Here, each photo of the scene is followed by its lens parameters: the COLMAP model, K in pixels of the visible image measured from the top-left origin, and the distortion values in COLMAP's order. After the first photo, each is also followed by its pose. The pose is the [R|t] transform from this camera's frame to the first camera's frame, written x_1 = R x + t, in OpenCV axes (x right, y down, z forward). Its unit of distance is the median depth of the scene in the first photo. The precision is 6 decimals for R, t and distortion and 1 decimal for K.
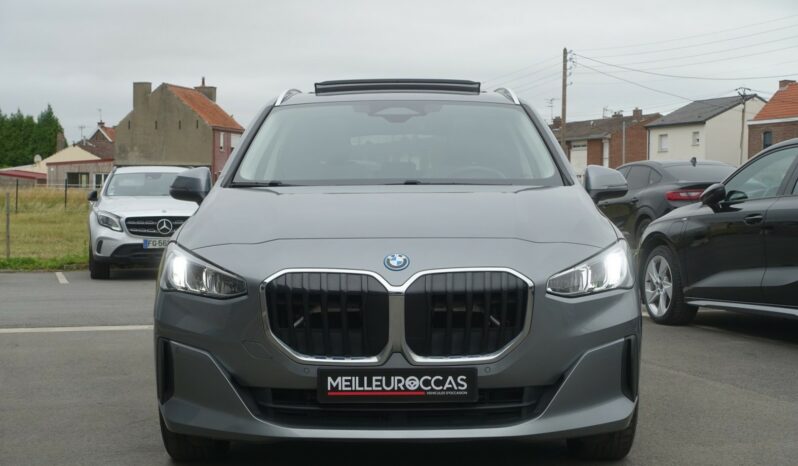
lens RADIAL K [[1268.9, 0, 397.8], [0, 1268.9, 236.2], [0, 0, 1]] dist [-0.055334, 0.000000]
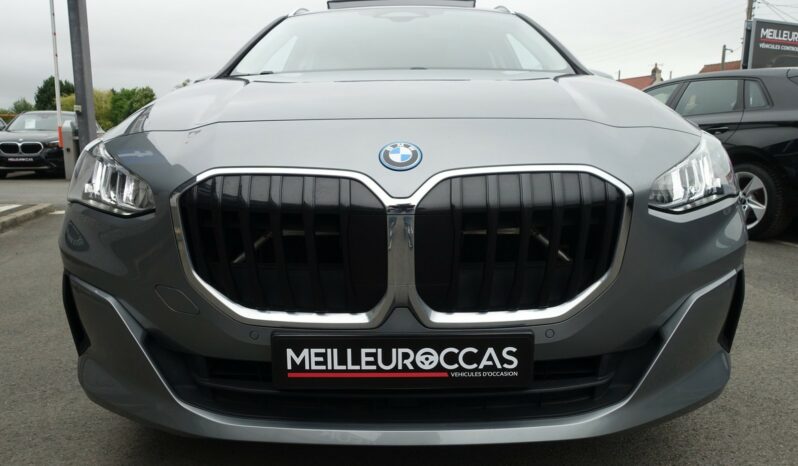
lens RADIAL K [[547.9, 0, 397.0], [0, 547.9, 228.4], [0, 0, 1]] dist [-0.003700, -0.000677]
pose [[0.999955, -0.001917, -0.009294, -0.000311], [0.003142, 0.991010, 0.133750, 0.019808], [0.008954, -0.133773, 0.990972, 0.746361]]
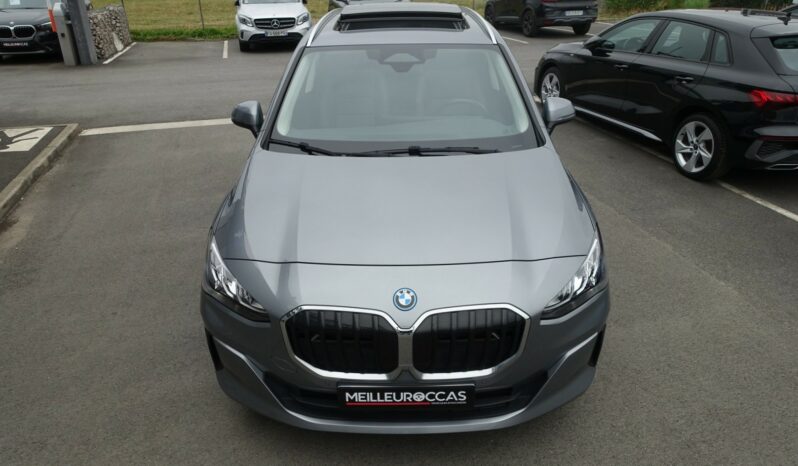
lens RADIAL K [[547.9, 0, 395.4], [0, 547.9, 233.1], [0, 0, 1]] dist [-0.003700, -0.000677]
pose [[0.999951, -0.006458, -0.007550, -0.005283], [0.008943, 0.916099, 0.400853, -0.219865], [0.004328, -0.400901, 0.916111, 0.598525]]
